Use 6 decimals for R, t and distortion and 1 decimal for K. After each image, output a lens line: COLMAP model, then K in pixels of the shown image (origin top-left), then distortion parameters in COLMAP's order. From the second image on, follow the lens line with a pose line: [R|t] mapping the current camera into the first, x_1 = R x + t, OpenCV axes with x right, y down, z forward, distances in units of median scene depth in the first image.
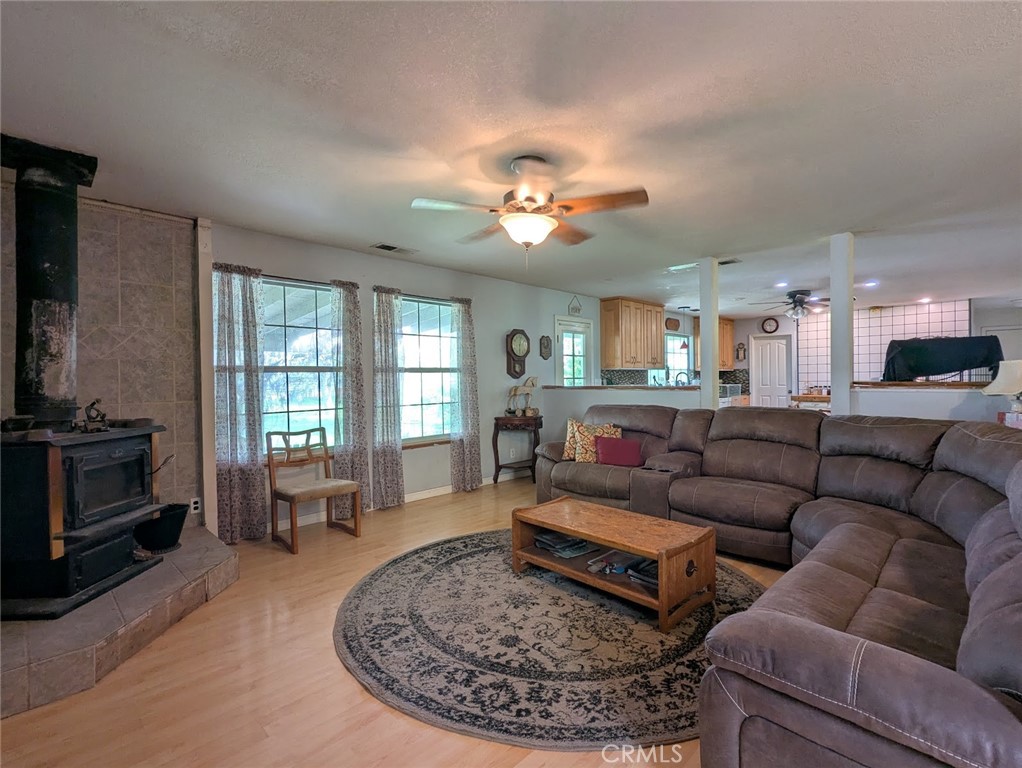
lens RADIAL K [[486.6, 0, 508.7], [0, 486.6, 385.4], [0, 0, 1]] dist [-0.000233, 0.002017]
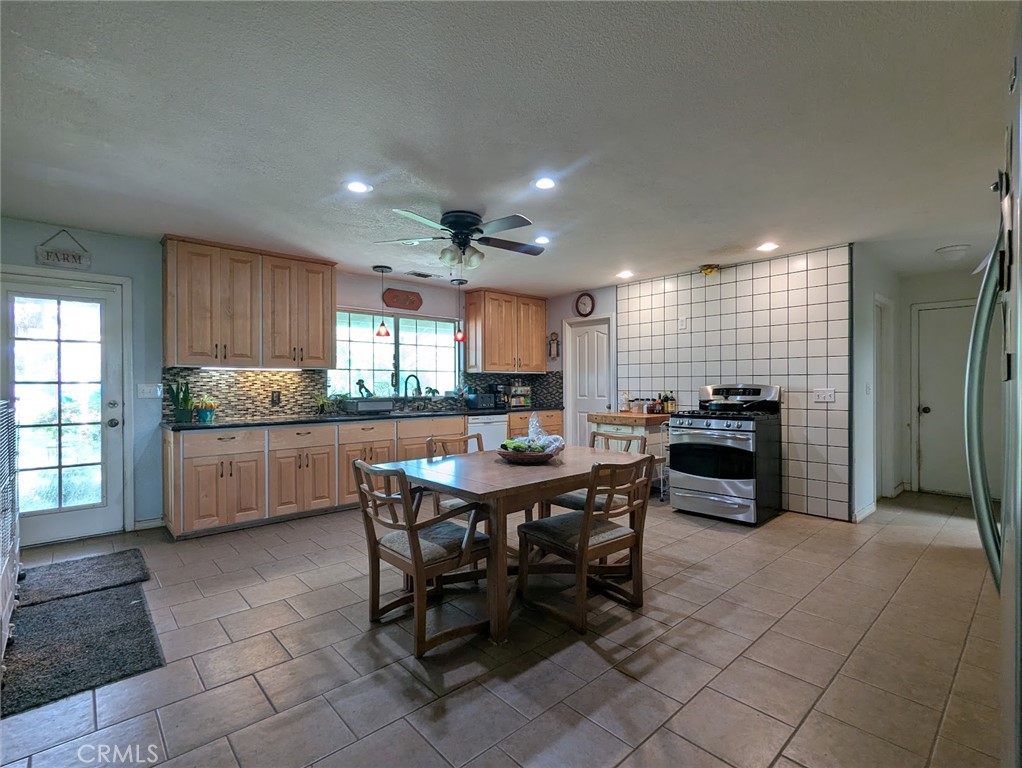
lens RADIAL K [[486.6, 0, 508.3], [0, 486.6, 386.0], [0, 0, 1]] dist [-0.000233, 0.002017]
pose [[0.998767, 0.008601, -0.048894, 1.426694], [-0.009027, 0.999923, -0.008487, -0.023379], [0.048818, 0.008917, 0.998768, 1.055649]]
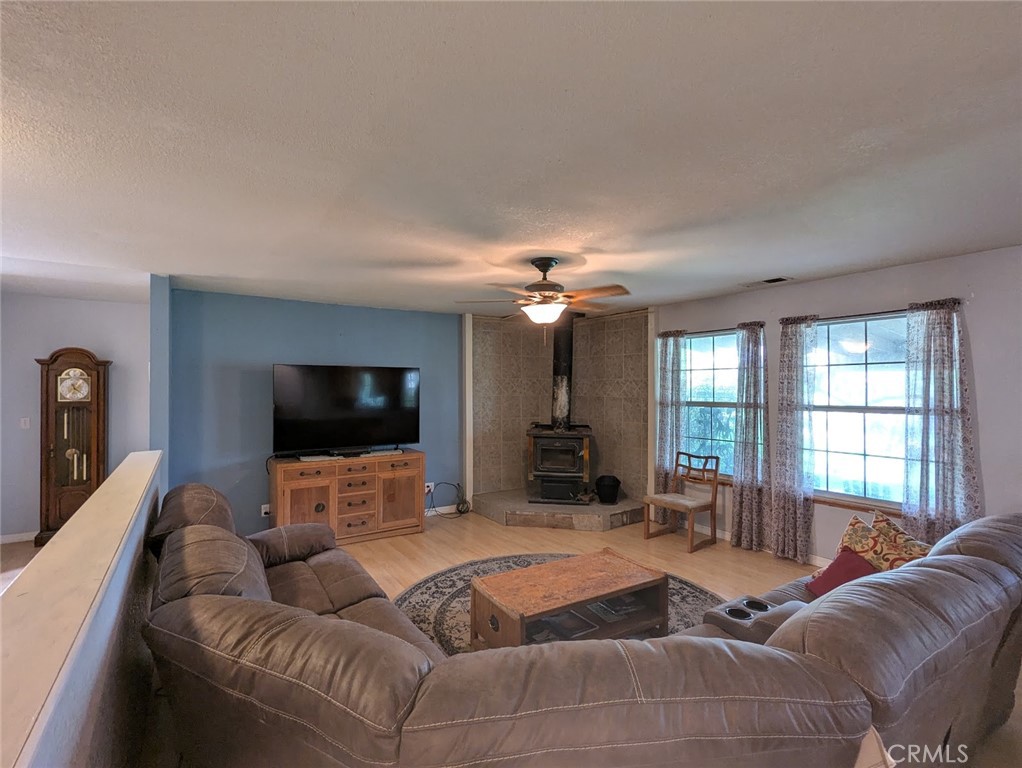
lens RADIAL K [[486.6, 0, 509.5], [0, 486.6, 385.0], [0, 0, 1]] dist [-0.000233, 0.002017]
pose [[-0.210352, 0.009692, -0.977578, 1.103468], [-0.009063, 0.999889, 0.011863, -0.119367], [0.977584, 0.011355, -0.210240, 0.991550]]
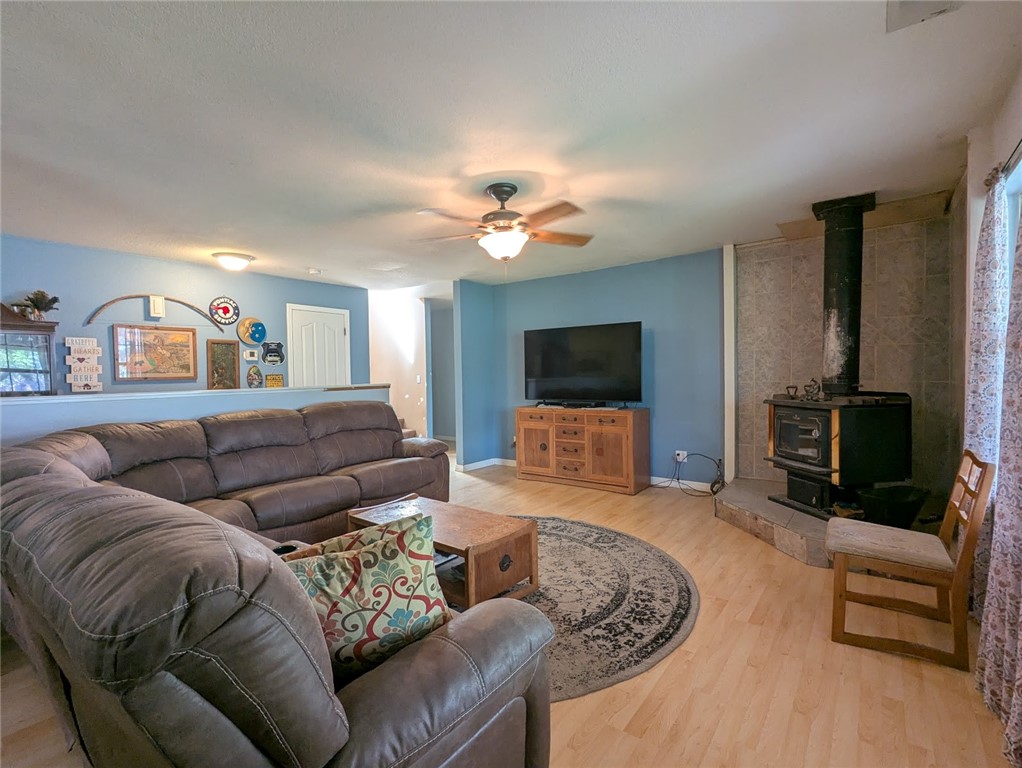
lens RADIAL K [[486.6, 0, 509.4], [0, 486.6, 385.4], [0, 0, 1]] dist [-0.000233, 0.002017]
pose [[-0.990884, 0.034023, -0.130347, 0.160036], [0.029040, 0.998780, 0.039937, -0.025203], [0.131547, 0.035788, -0.990664, 1.820719]]
